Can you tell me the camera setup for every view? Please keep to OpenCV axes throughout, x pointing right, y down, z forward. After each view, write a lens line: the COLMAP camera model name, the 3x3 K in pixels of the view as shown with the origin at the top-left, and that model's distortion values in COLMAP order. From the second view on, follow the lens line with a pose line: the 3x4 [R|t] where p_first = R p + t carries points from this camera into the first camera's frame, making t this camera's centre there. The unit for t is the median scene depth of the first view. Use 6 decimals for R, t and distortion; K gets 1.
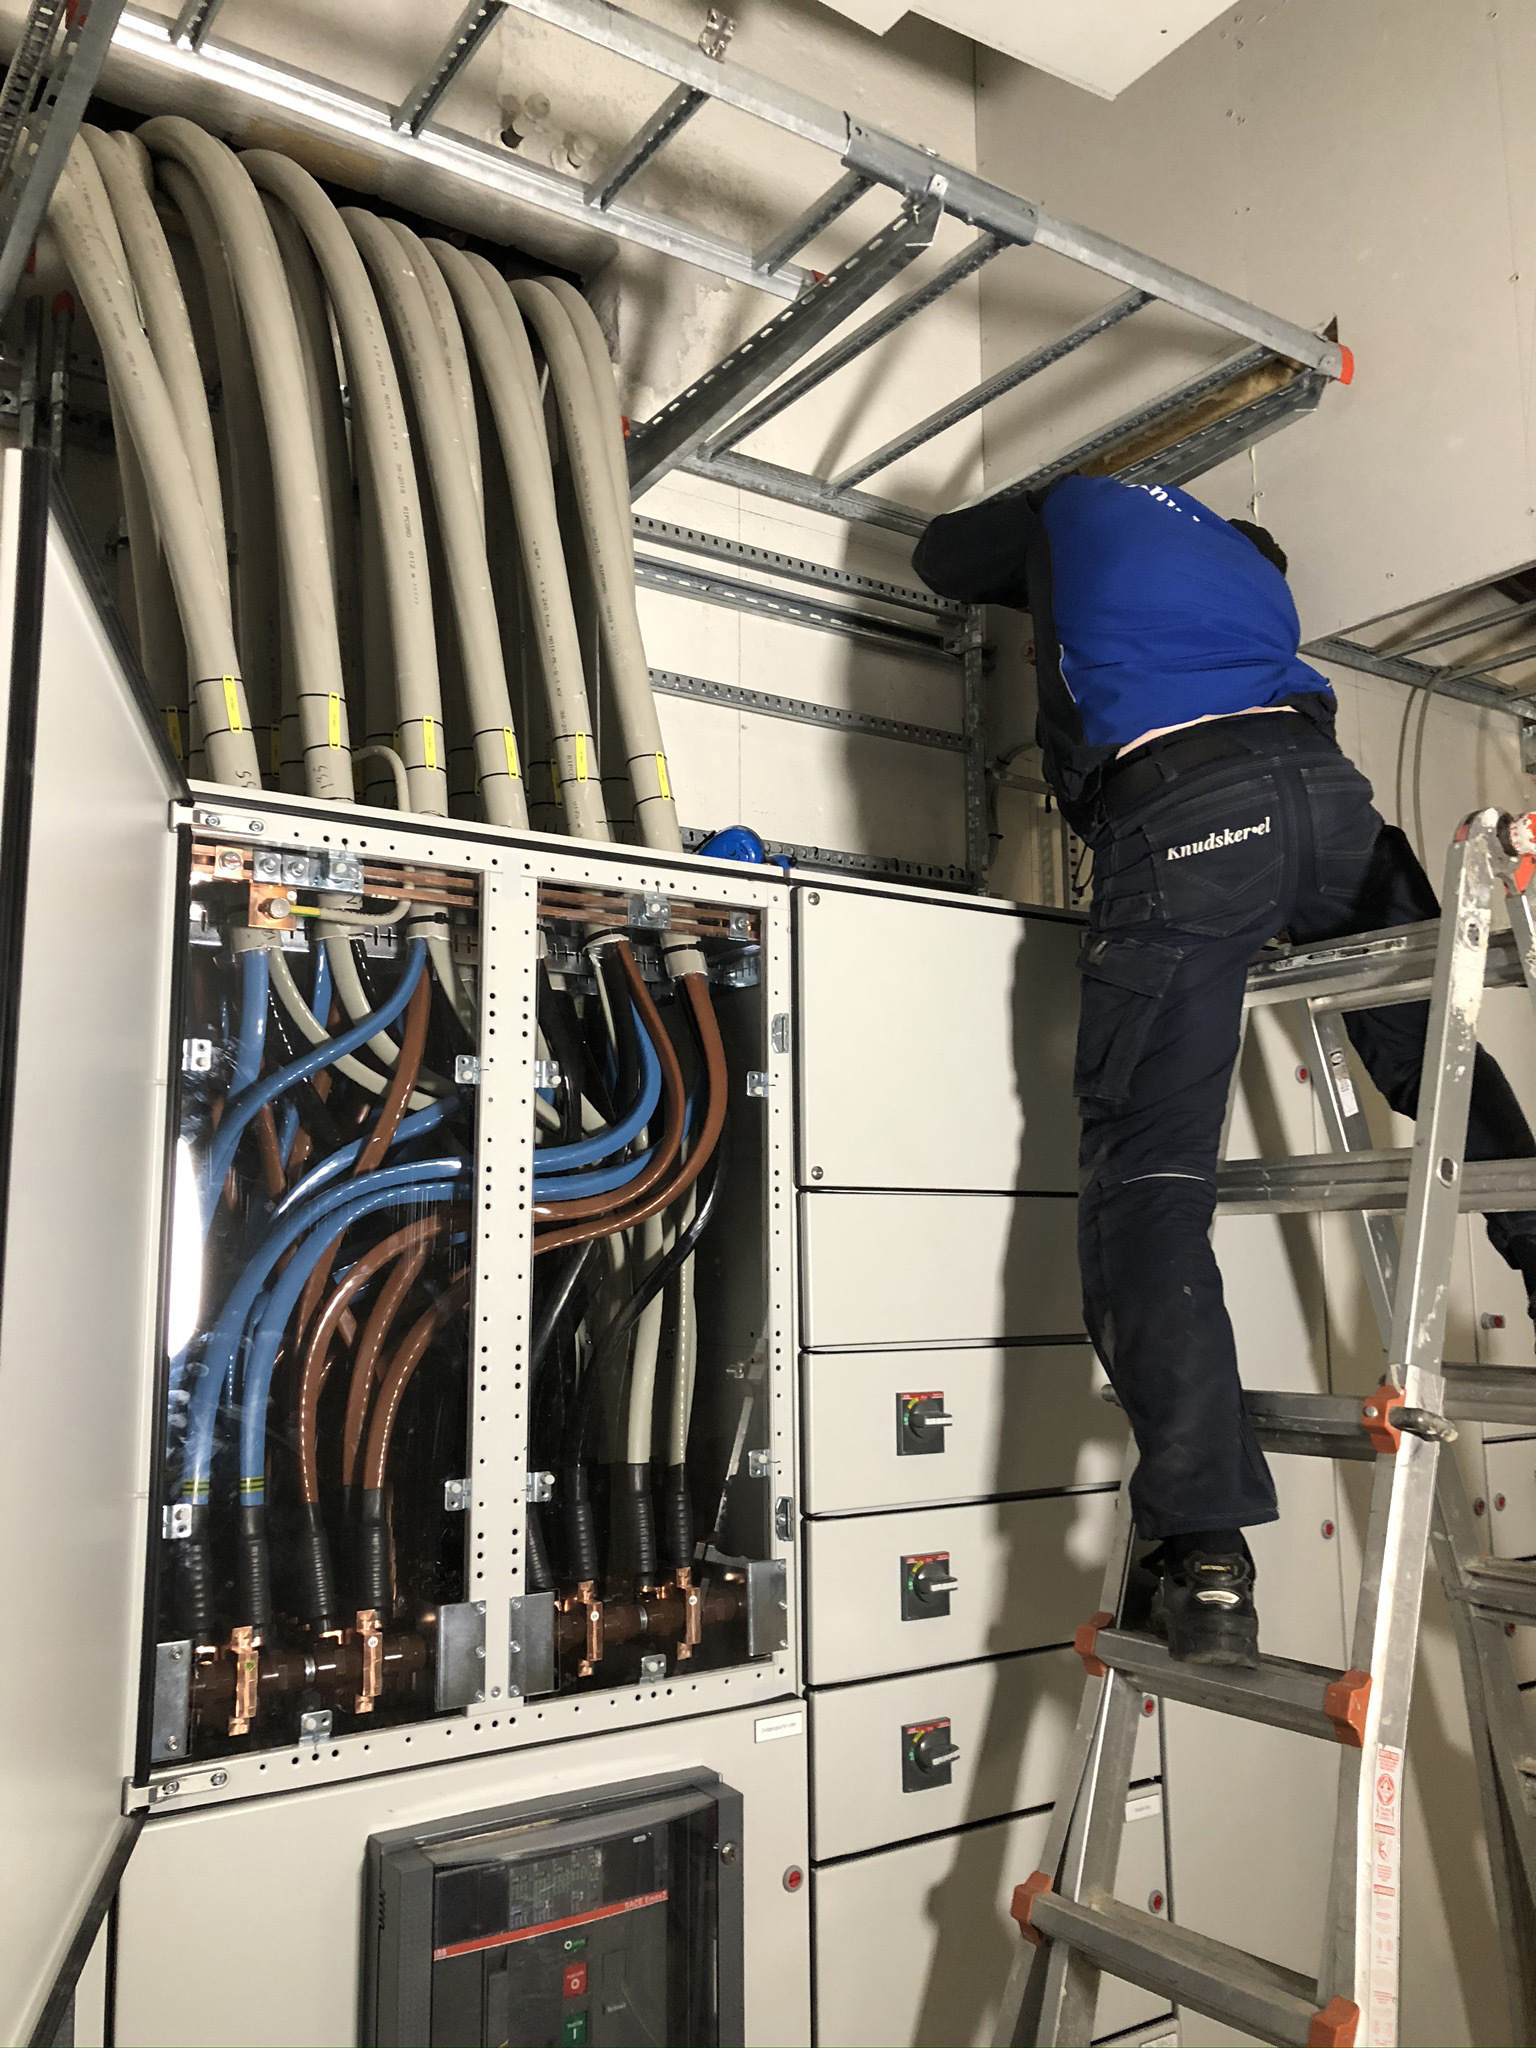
lens RADIAL K [[1639.0, 0, 768.0], [0, 1639.0, 1024.0], [0, 0, 1]] dist [0.014209, 0.001280]
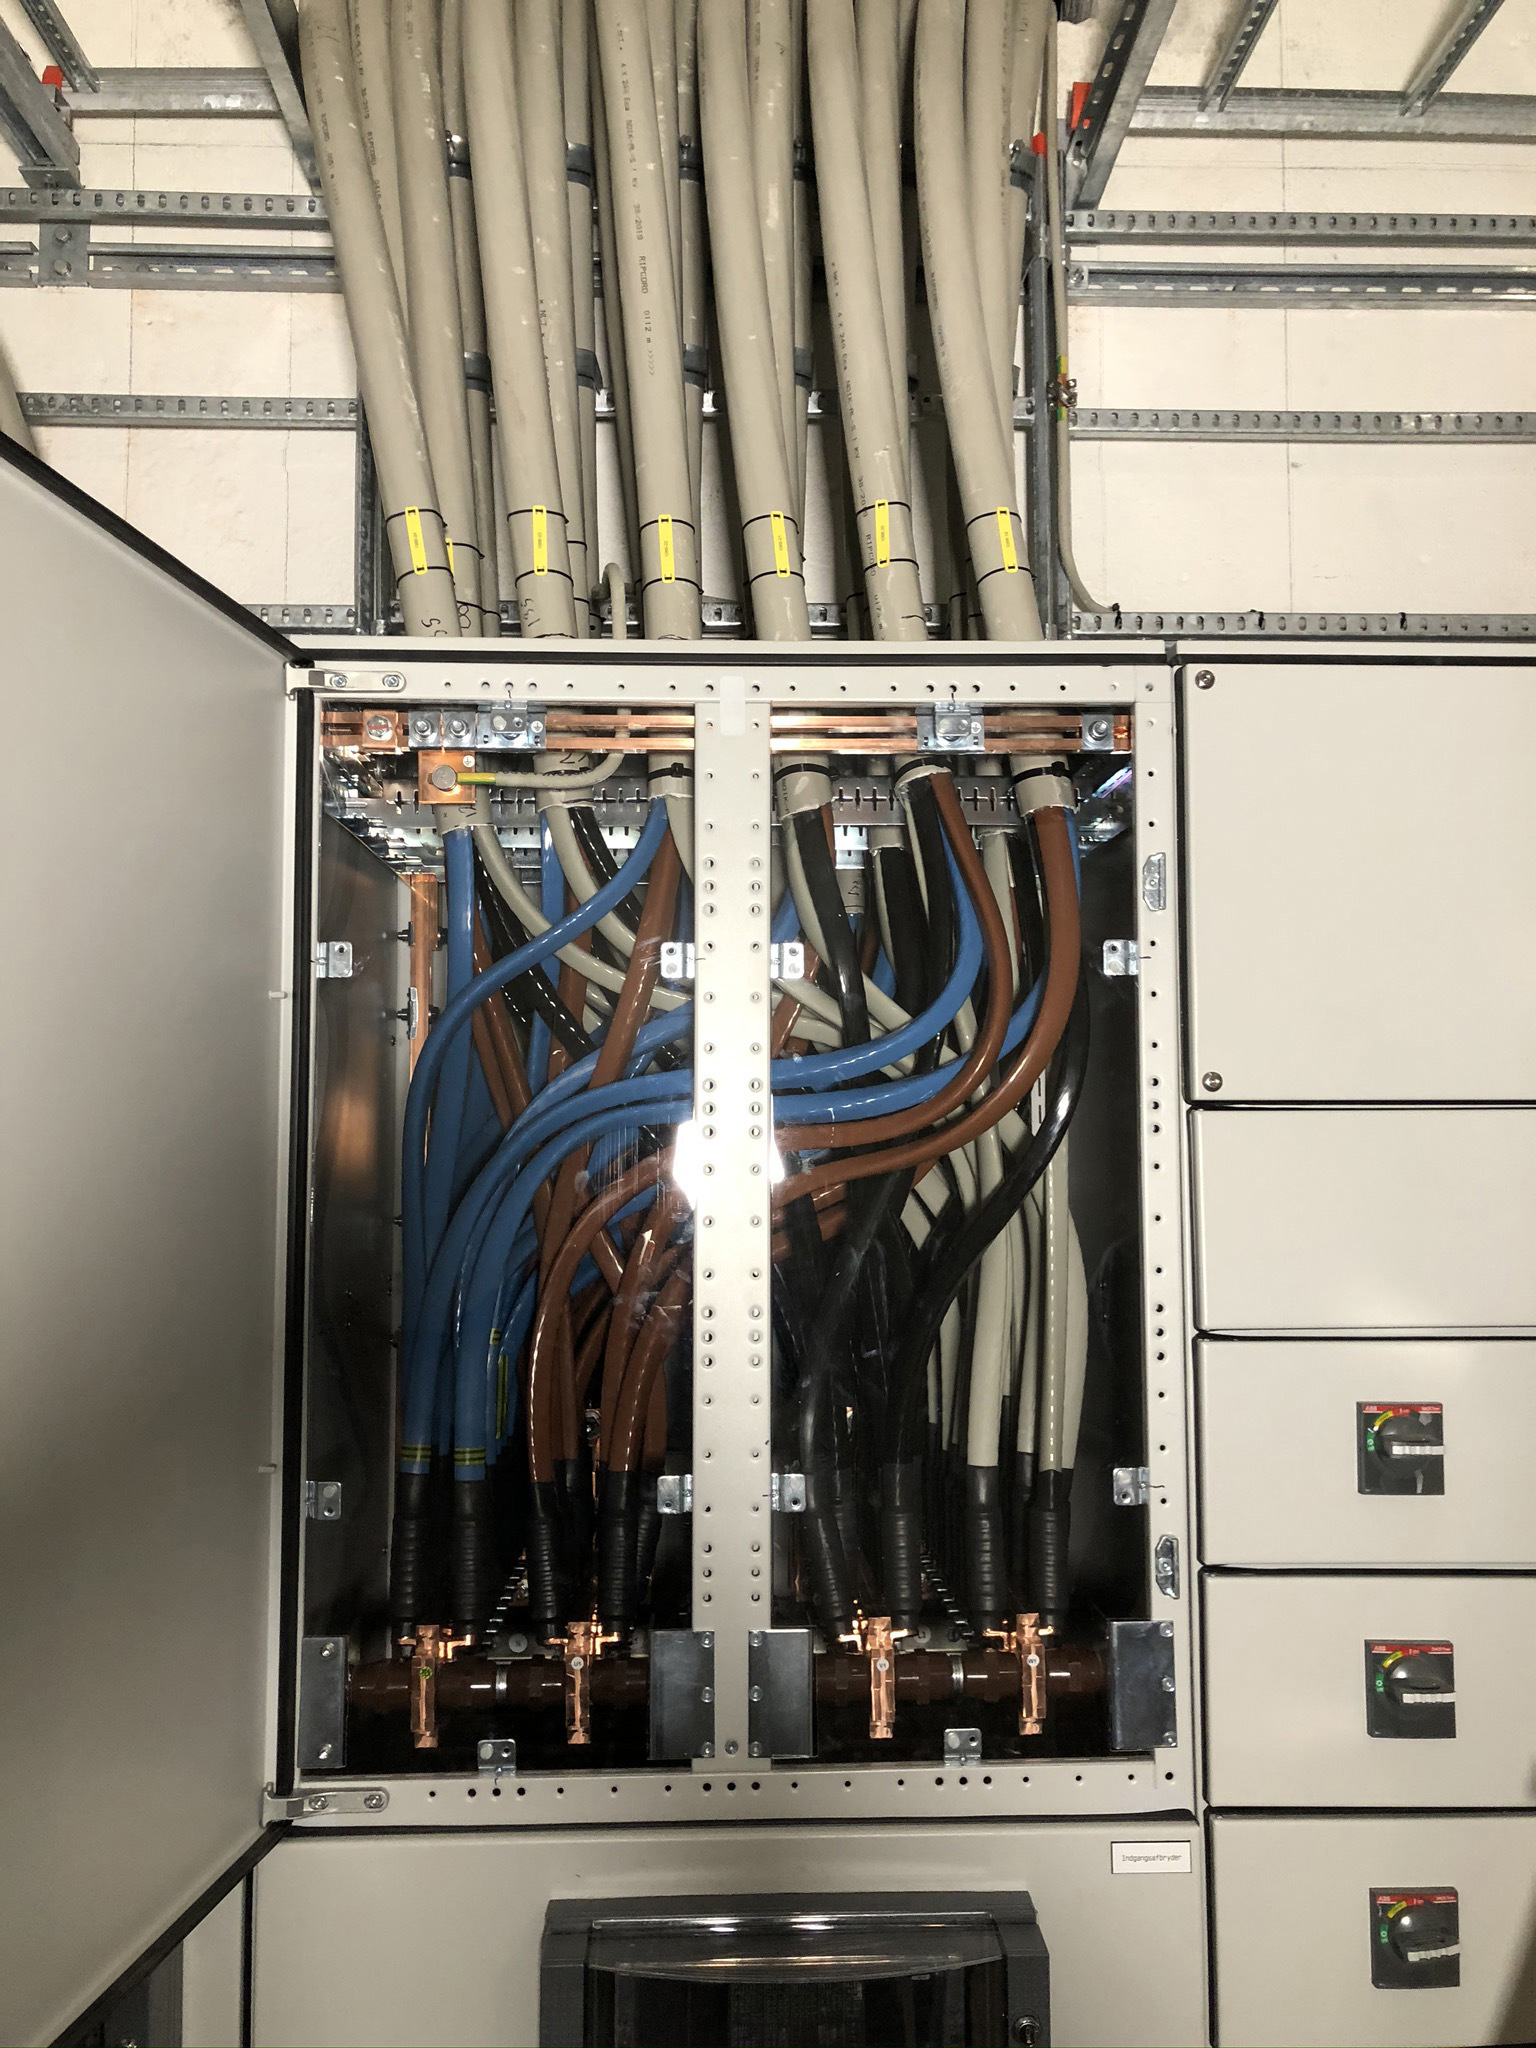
lens RADIAL K [[1639.0, 0, 768.0], [0, 1639.0, 1024.0], [0, 0, 1]] dist [0.014209, 0.001280]
pose [[0.850888, -0.029576, -0.524514, 0.255169], [0.069603, 0.995959, 0.056752, 0.016875], [0.520716, -0.084797, 0.849508, 0.346074]]
